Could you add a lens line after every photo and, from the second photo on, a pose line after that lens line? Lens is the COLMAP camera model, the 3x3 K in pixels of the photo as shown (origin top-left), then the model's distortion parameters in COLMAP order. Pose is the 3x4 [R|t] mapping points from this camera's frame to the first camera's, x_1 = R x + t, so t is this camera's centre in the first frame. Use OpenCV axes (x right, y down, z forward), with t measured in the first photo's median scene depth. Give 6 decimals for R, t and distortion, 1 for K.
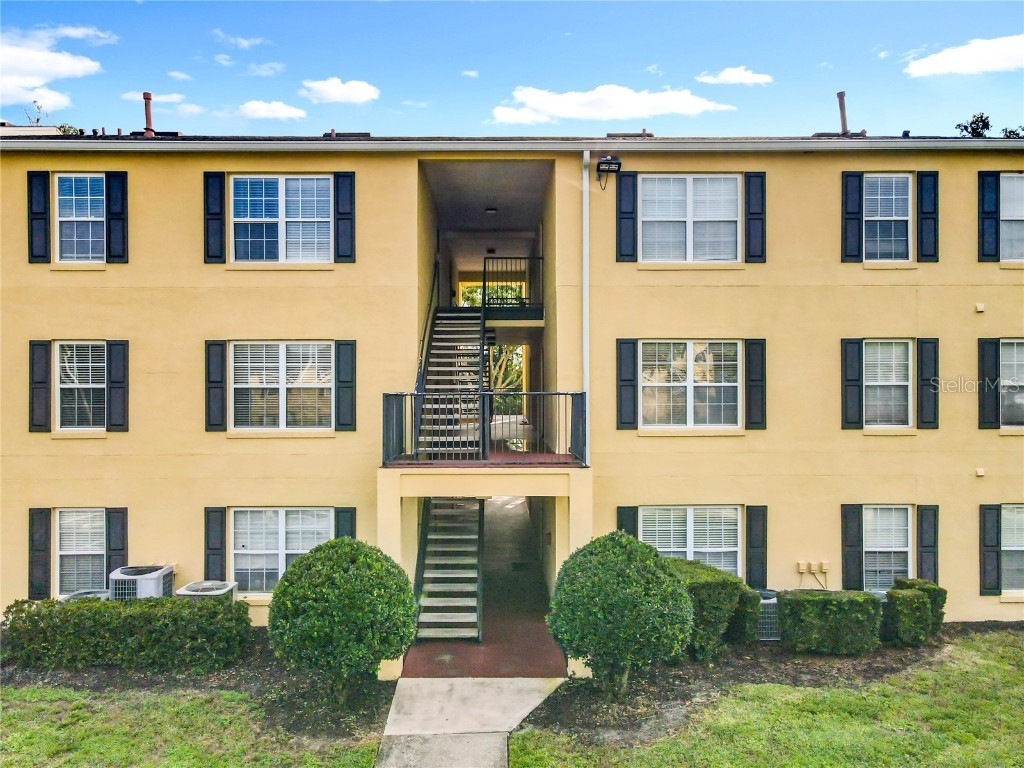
lens RADIAL K [[747.7, 0, 506.6], [0, 747.7, 374.6], [0, 0, 1]] dist [0.011386, 0.008406]
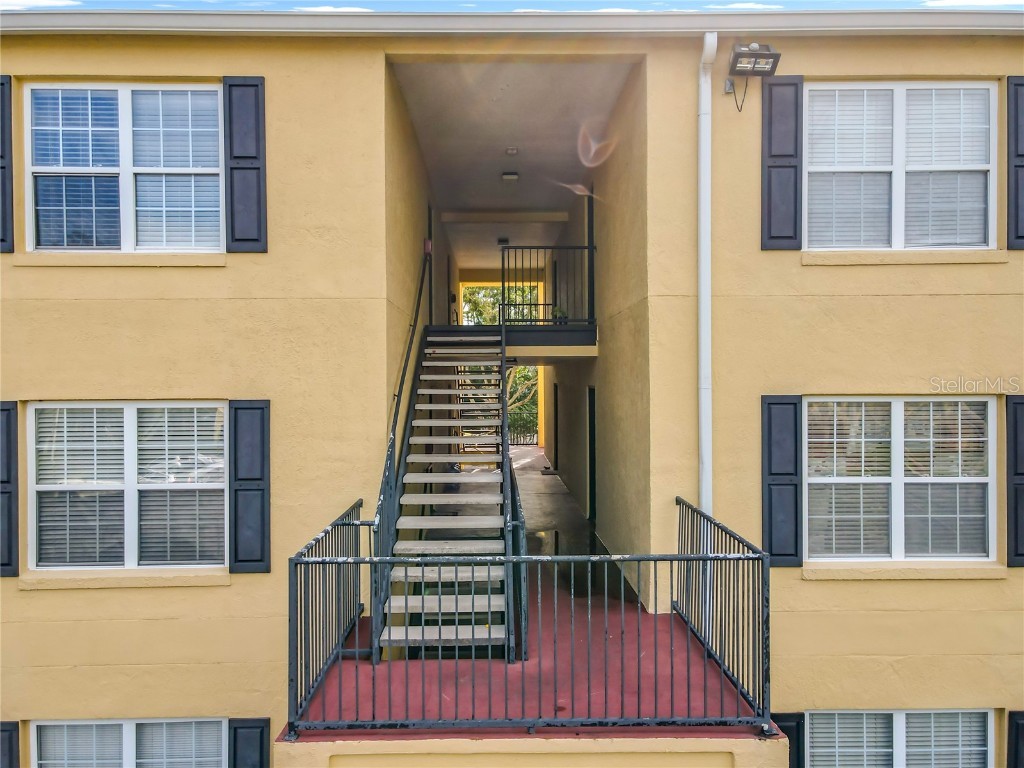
lens RADIAL K [[747.7, 0, 509.2], [0, 747.7, 388.6], [0, 0, 1]] dist [0.011386, 0.008406]
pose [[0.999984, -0.002673, 0.005075, -0.034881], [0.002562, 0.999761, 0.021733, -0.064655], [-0.005132, -0.021720, 0.999751, 0.469617]]
